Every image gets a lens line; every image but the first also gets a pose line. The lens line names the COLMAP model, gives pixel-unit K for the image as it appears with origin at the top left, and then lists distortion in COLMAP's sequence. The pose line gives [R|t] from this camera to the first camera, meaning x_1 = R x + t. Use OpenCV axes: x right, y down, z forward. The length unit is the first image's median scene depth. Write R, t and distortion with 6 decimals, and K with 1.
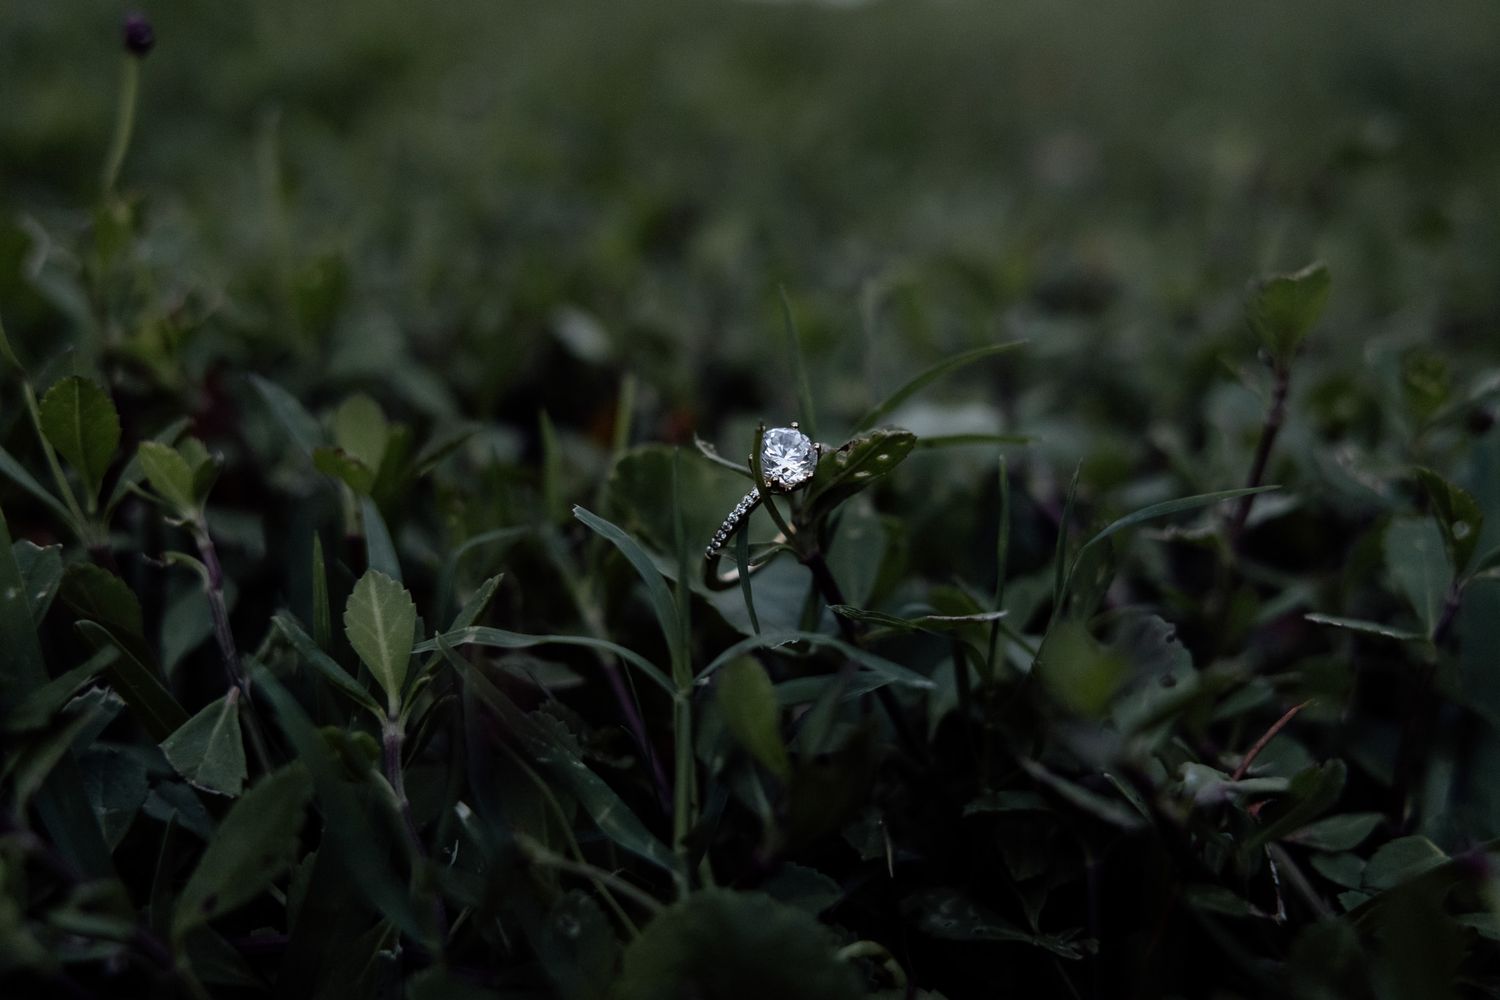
lens RADIAL K [[1648.3, 0, 743.1], [0, 1648.3, 498.5], [0, 0, 1]] dist [0.015743, 0.000000]
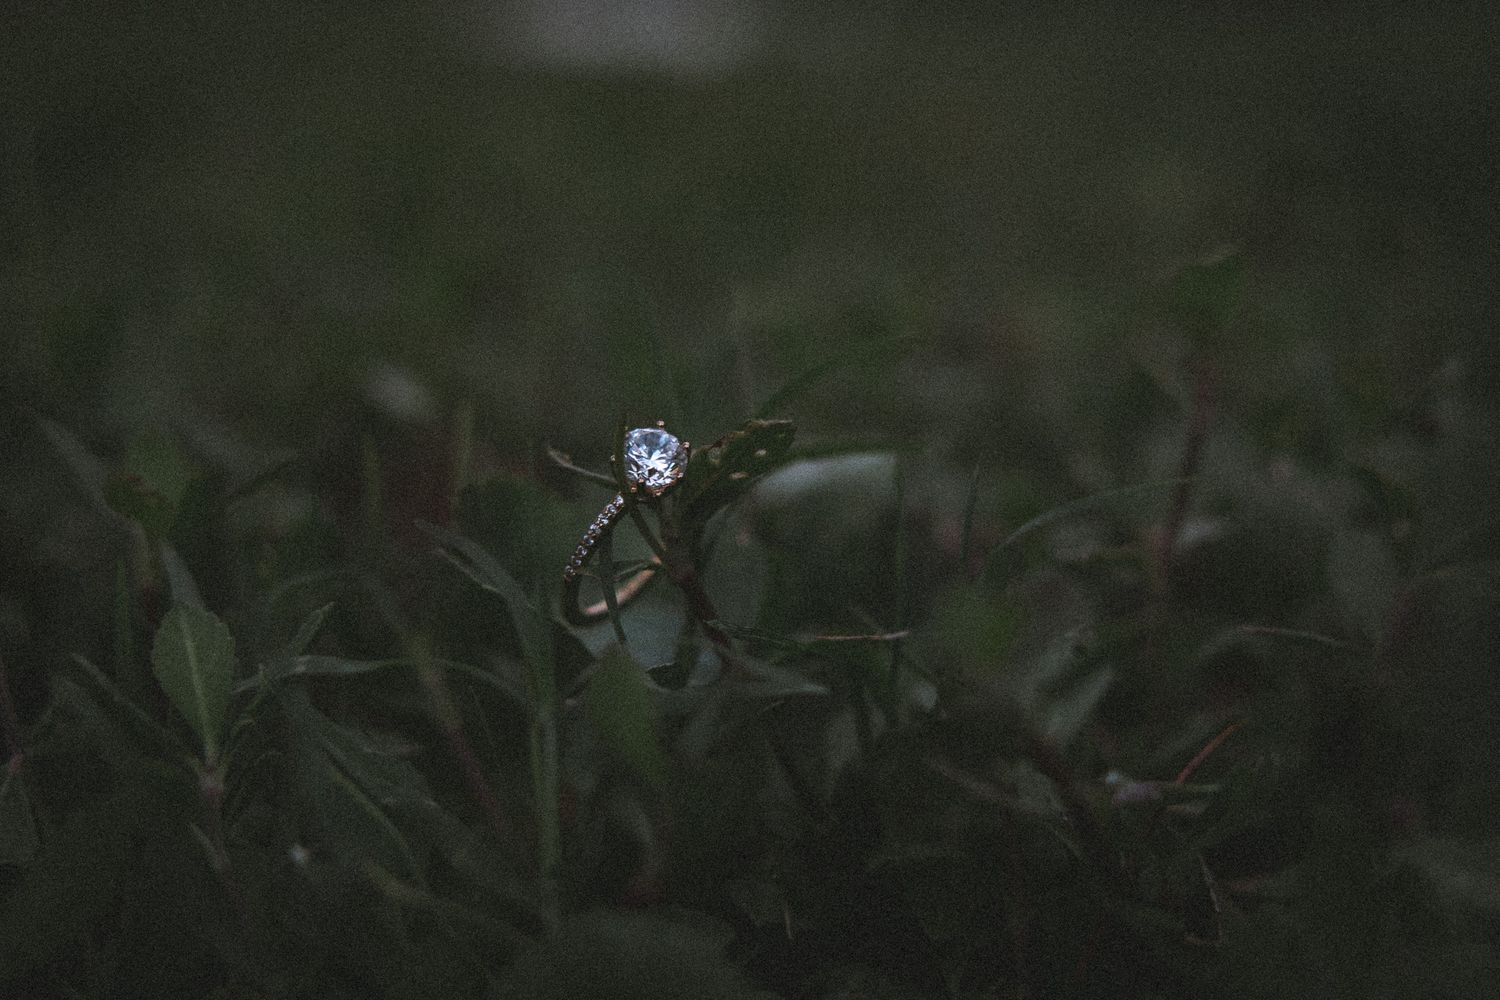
lens RADIAL K [[2268.1, 0, 750.8], [0, 2268.1, 500.4], [0, 0, 1]] dist [-0.027277, 0.000000]
pose [[0.996292, -0.030847, 0.080311, -0.019882], [0.039886, 0.992737, -0.113503, 0.137080], [-0.076227, 0.116286, 0.990286, -0.212870]]
